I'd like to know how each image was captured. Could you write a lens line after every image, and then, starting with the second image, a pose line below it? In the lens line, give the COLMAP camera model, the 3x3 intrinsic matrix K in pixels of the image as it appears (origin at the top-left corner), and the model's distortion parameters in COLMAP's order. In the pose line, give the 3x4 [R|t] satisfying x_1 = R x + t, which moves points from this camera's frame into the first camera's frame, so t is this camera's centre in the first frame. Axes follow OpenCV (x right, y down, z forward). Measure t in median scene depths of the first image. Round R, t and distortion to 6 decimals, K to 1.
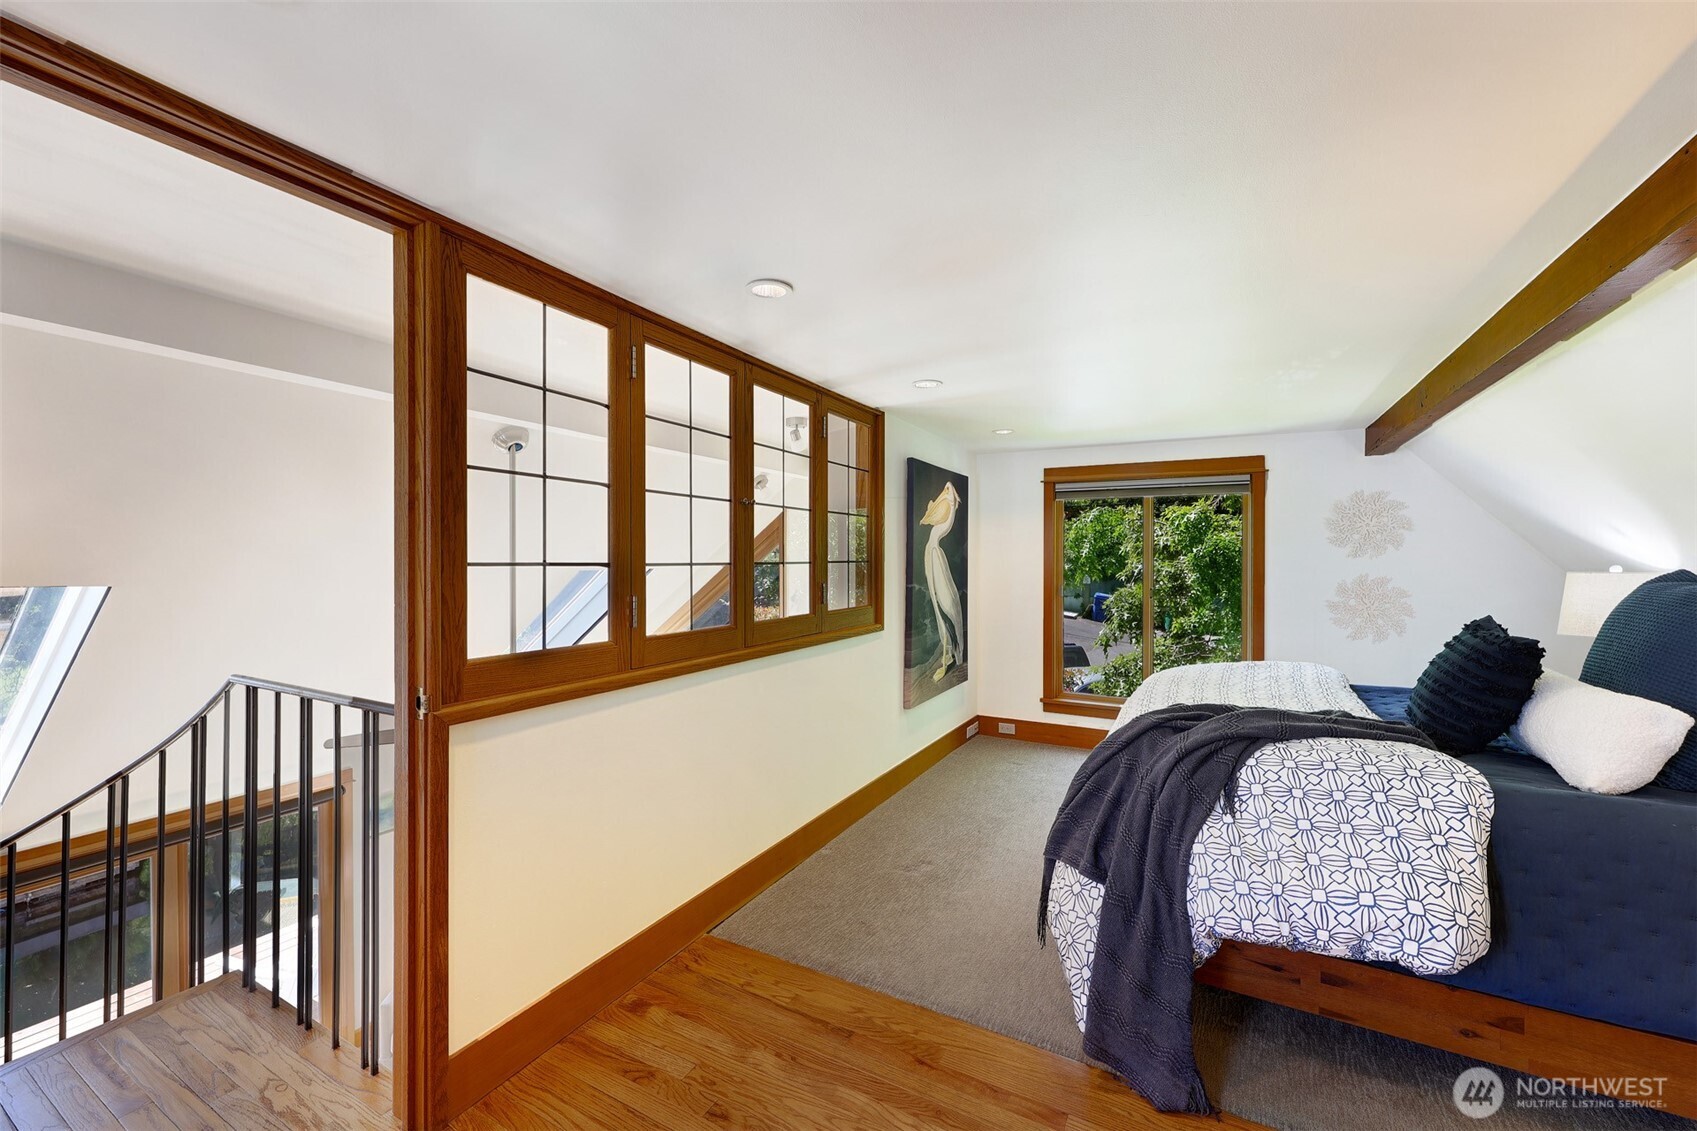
lens RADIAL K [[655.9, 0, 847.4], [0, 655.9, 561.0], [0, 0, 1]] dist [-0.000428, 0.000068]
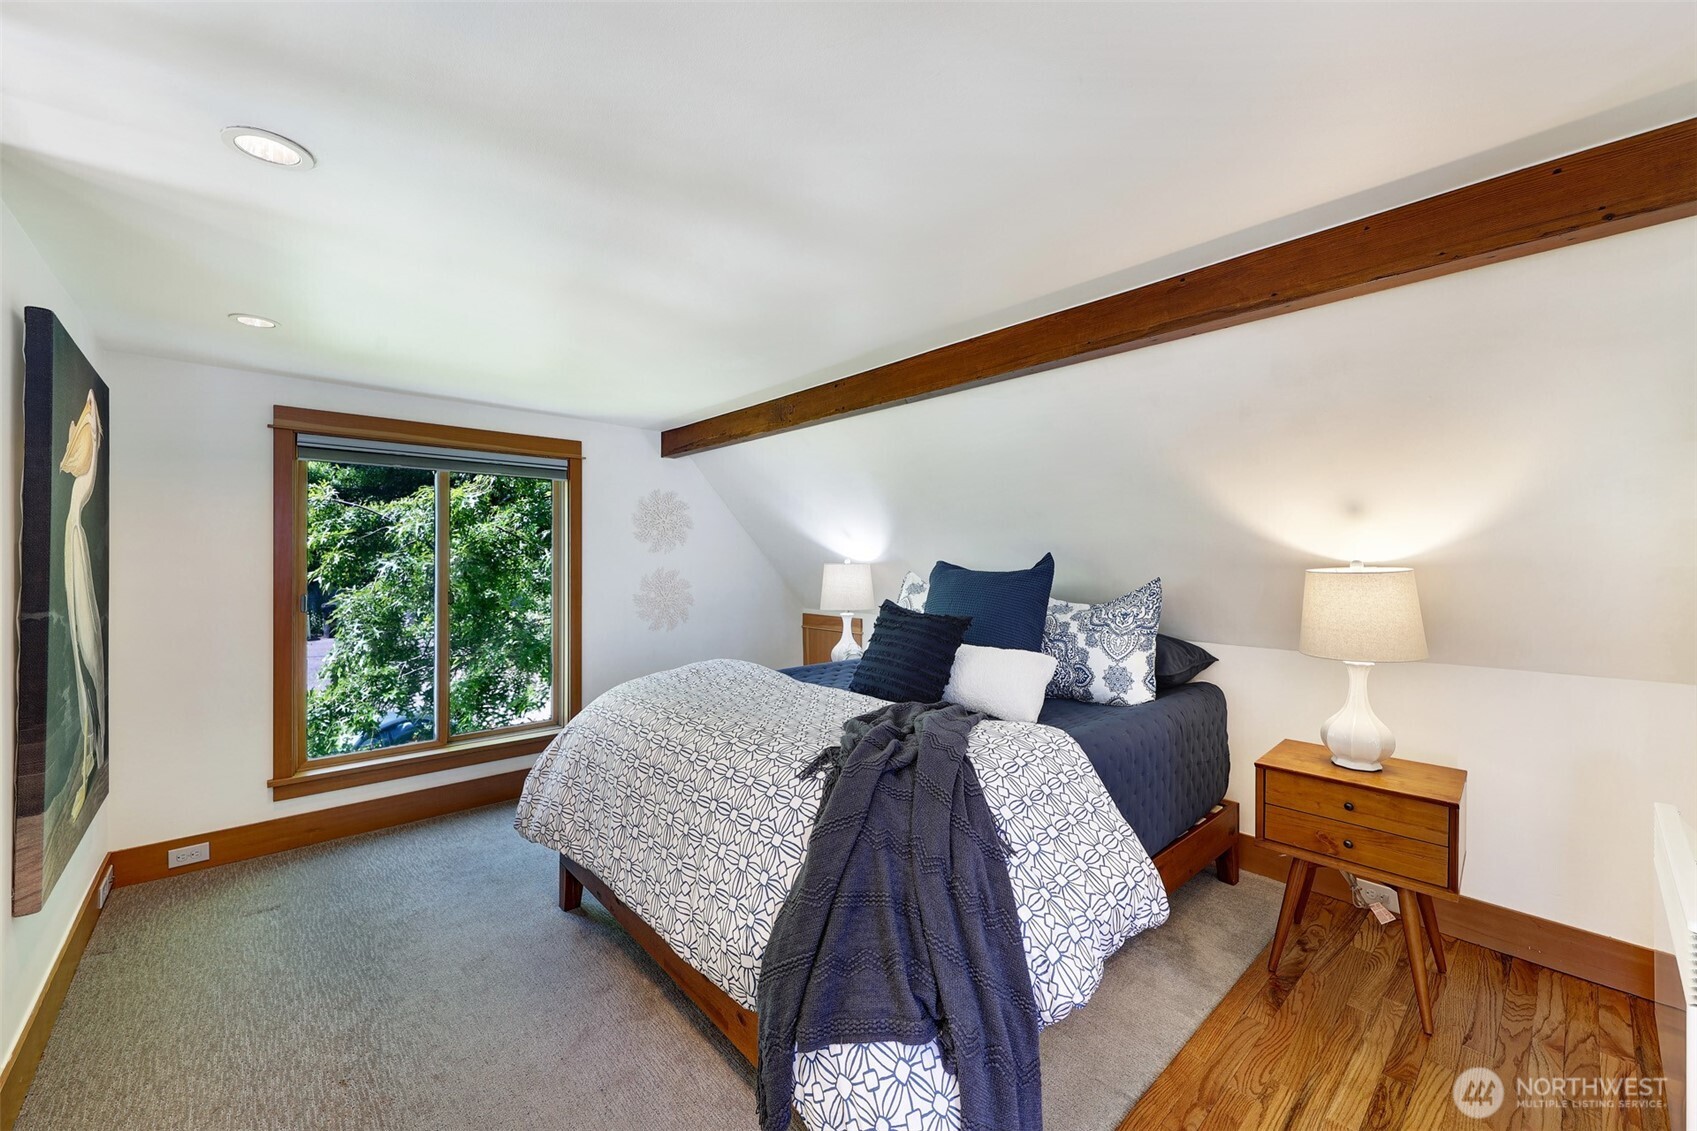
lens RADIAL K [[655.9, 0, 853.5], [0, 655.9, 556.5], [0, 0, 1]] dist [-0.000428, 0.000068]
pose [[0.345255, -0.001434, 0.938508, -0.104145], [0.001116, 0.999999, 0.001117, 0.000411], [-0.938508, 0.000662, 0.345256, 0.332437]]
